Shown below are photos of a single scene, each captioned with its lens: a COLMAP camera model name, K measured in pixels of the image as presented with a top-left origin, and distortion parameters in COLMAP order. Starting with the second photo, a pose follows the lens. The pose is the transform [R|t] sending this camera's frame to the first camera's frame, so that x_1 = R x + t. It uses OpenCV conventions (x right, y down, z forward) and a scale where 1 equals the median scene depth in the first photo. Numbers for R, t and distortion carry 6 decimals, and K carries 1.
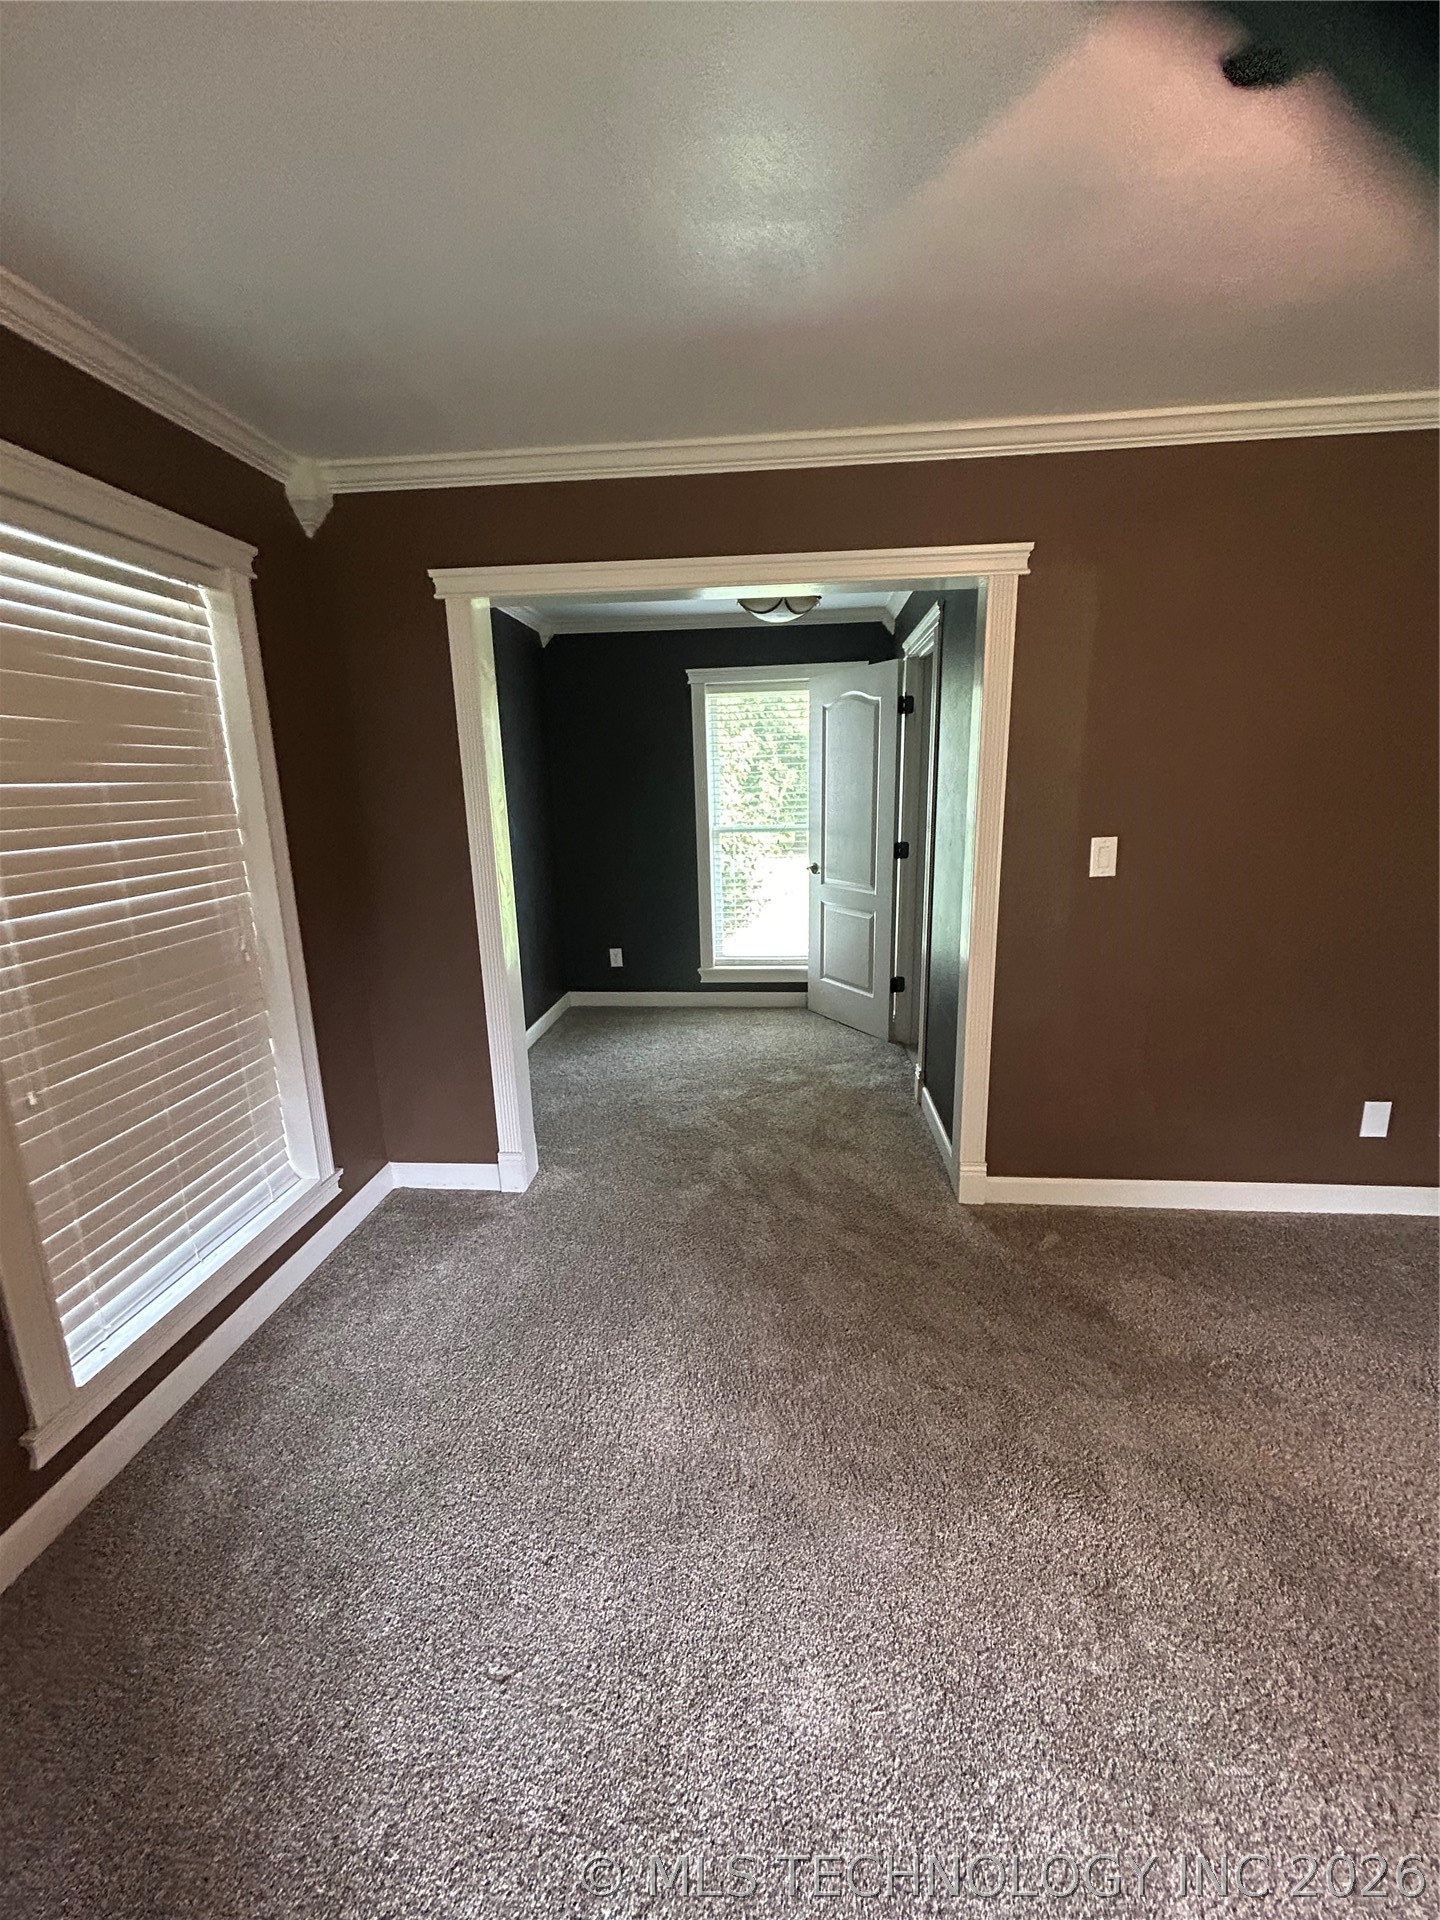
lens RADIAL K [[774.4, 0, 718.8], [0, 774.4, 955.2], [0, 0, 1]] dist [0.000008, 0.000118]
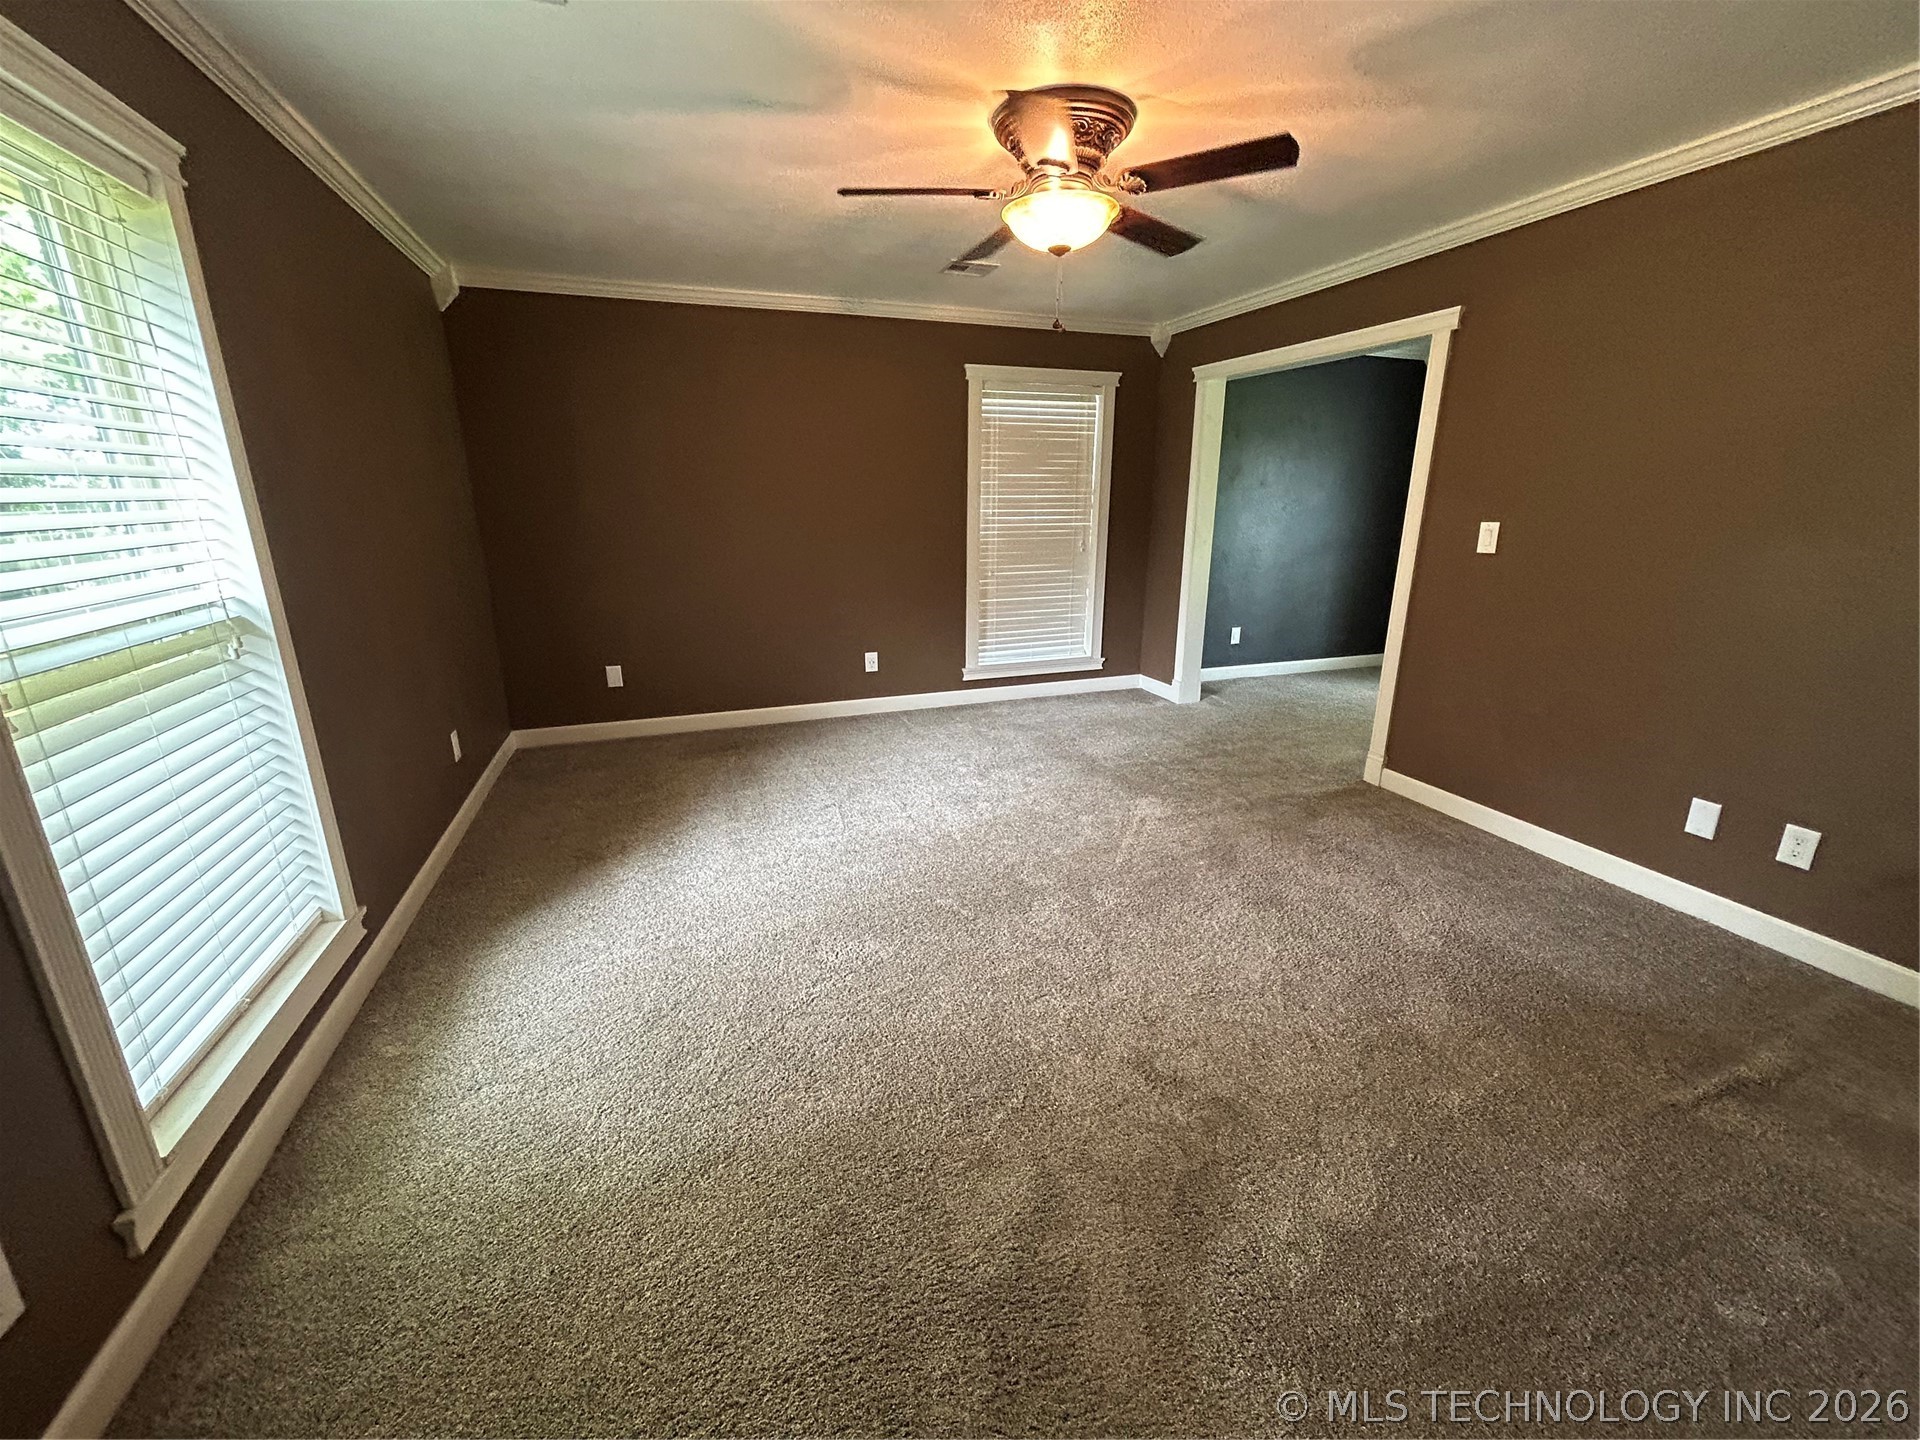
lens RADIAL K [[774.4, 0, 958.0], [0, 774.4, 717.5], [0, 0, 1]] dist [0.000008, 0.000118]
pose [[0.420583, 0.275151, -0.864524, 1.469378], [-0.211784, 0.956351, 0.201346, 0.099745], [0.882189, 0.098410, 0.460498, -0.400113]]
